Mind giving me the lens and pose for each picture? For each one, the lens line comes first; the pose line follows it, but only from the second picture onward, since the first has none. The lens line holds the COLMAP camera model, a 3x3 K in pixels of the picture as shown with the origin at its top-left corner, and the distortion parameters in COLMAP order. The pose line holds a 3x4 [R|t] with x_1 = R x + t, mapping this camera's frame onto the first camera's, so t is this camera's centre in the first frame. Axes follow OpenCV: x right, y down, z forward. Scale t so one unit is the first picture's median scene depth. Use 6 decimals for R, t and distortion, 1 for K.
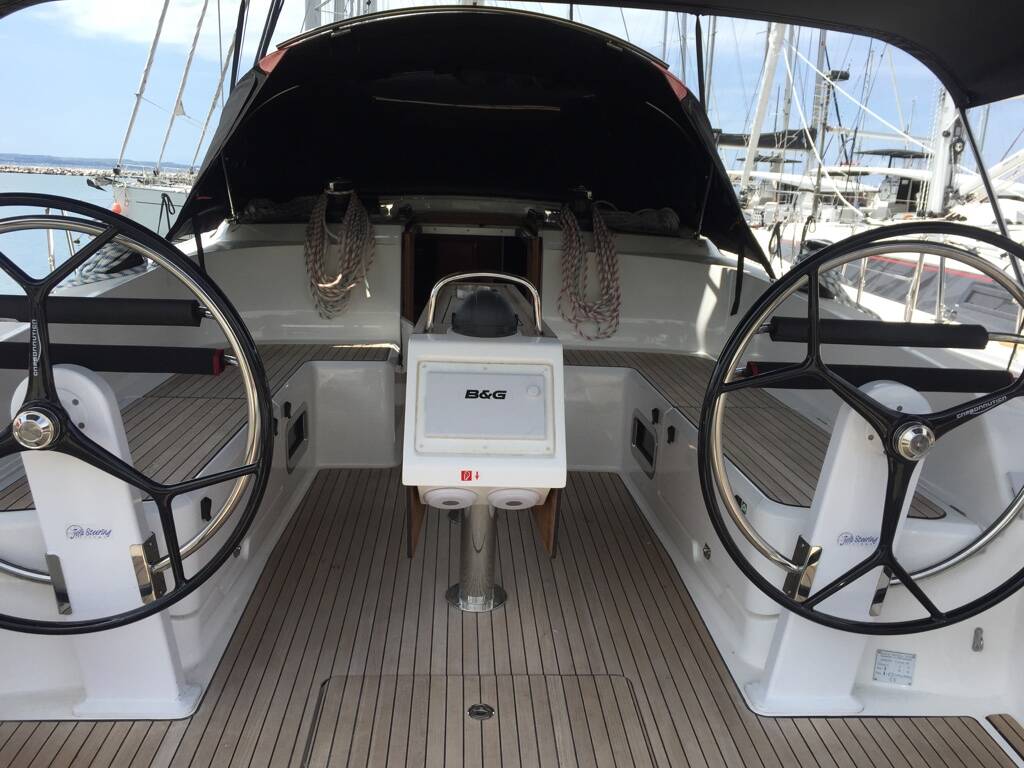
lens RADIAL K [[883.0, 0, 517.4], [0, 883.0, 383.3], [0, 0, 1]] dist [0.076000, -0.100521]
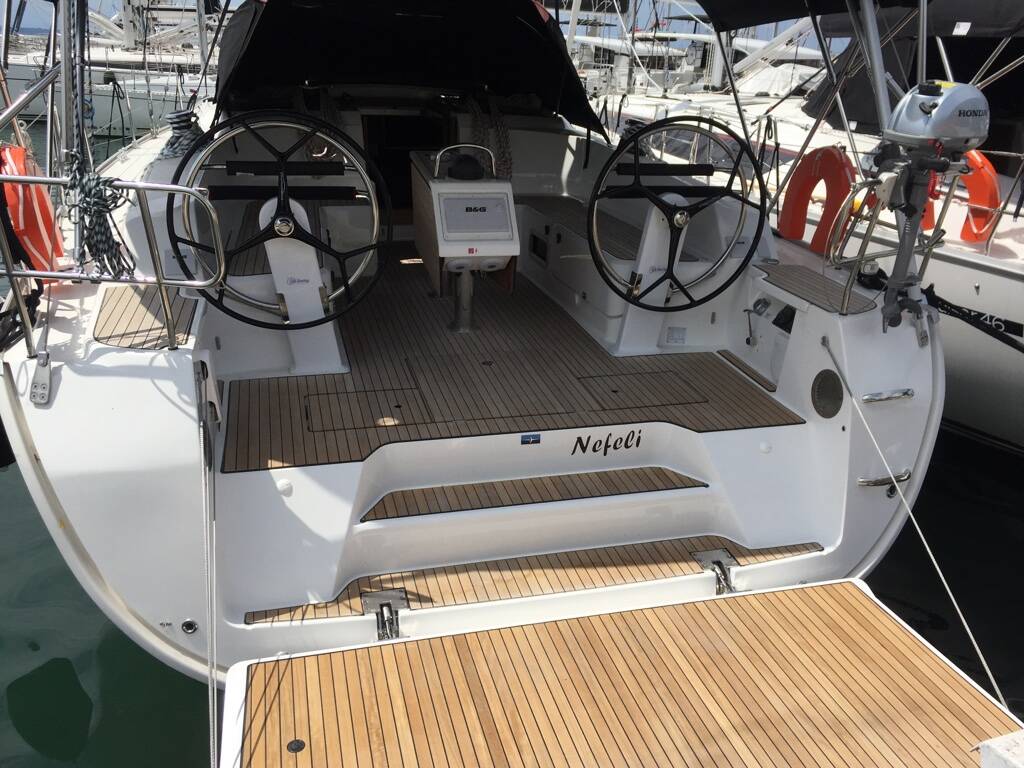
lens RADIAL K [[883.0, 0, 517.4], [0, 883.0, 383.3], [0, 0, 1]] dist [0.076000, -0.100521]
pose [[0.980085, -0.074246, 0.184175, -0.320374], [0.047451, 0.988169, 0.145846, 0.106409], [-0.192824, -0.134202, 0.972013, -0.919776]]
